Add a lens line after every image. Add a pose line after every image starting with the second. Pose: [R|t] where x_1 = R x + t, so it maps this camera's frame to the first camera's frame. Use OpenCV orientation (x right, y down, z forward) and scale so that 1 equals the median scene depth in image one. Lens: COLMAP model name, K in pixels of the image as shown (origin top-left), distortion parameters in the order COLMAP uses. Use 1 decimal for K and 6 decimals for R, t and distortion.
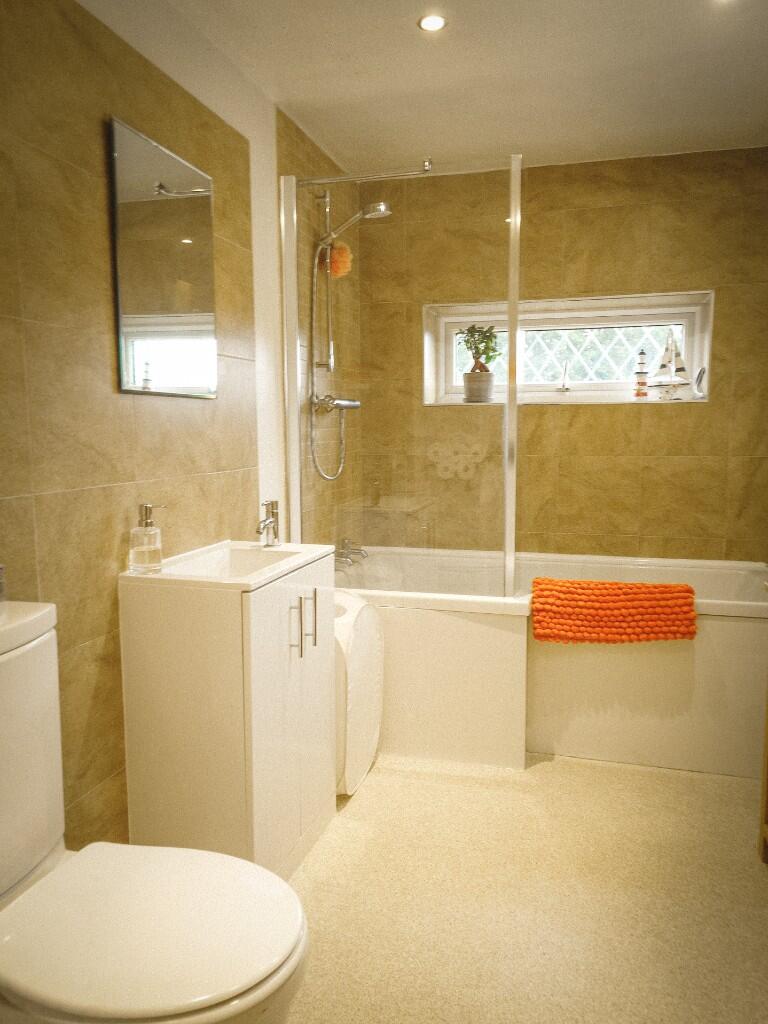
lens RADIAL K [[765.1, 0, 369.4], [0, 765.1, 512.3], [0, 0, 1]] dist [-0.004928, -0.003156]
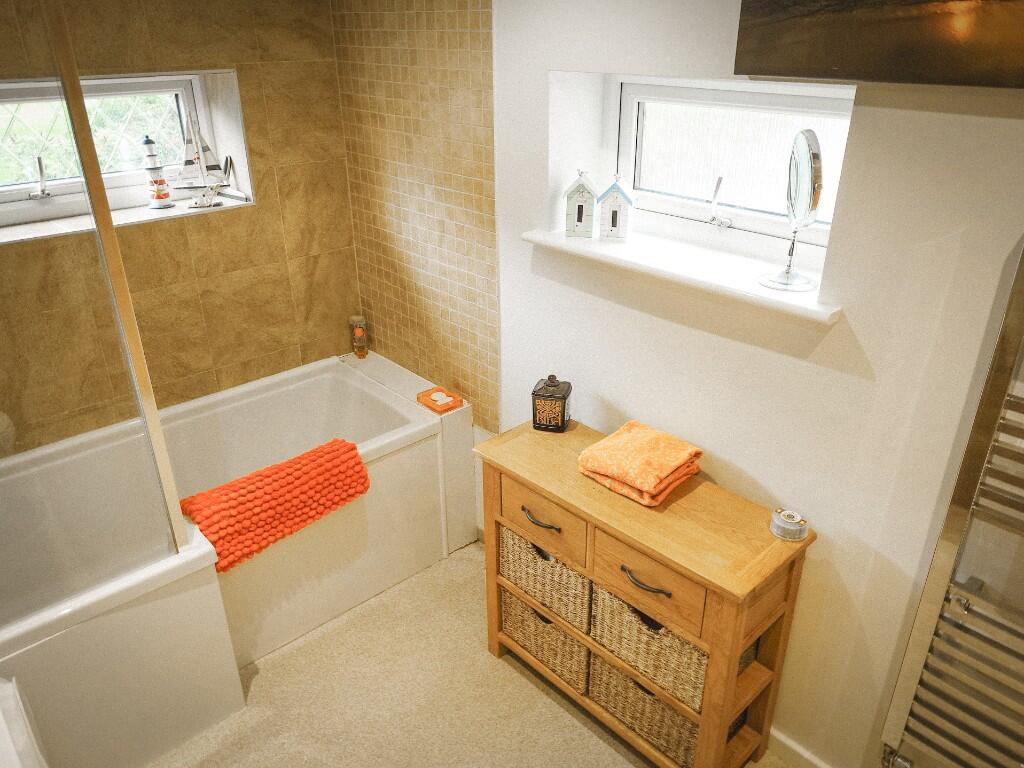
lens RADIAL K [[765.1, 0, 531.4], [0, 765.1, 381.6], [0, 0, 1]] dist [-0.004928, -0.003156]
pose [[0.498322, -0.365999, 0.785952, -0.182568], [0.099295, 0.924655, 0.367633, -0.289520], [-0.861287, -0.105158, 0.497118, 0.327570]]
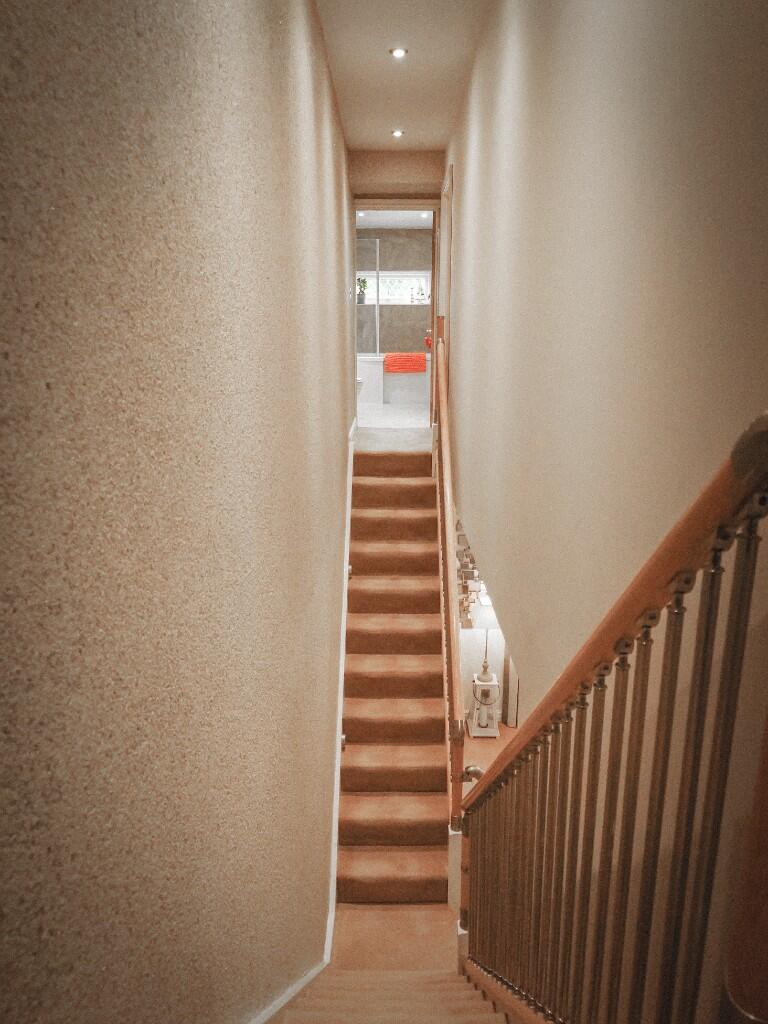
lens RADIAL K [[765.1, 0, 369.4], [0, 765.1, 512.3], [0, 0, 1]] dist [-0.004928, -0.003156]
pose [[0.959861, -0.055034, 0.275023, -0.878420], [0.021360, 0.992057, 0.123966, 0.375892], [-0.279661, -0.113116, 0.953412, -2.487947]]
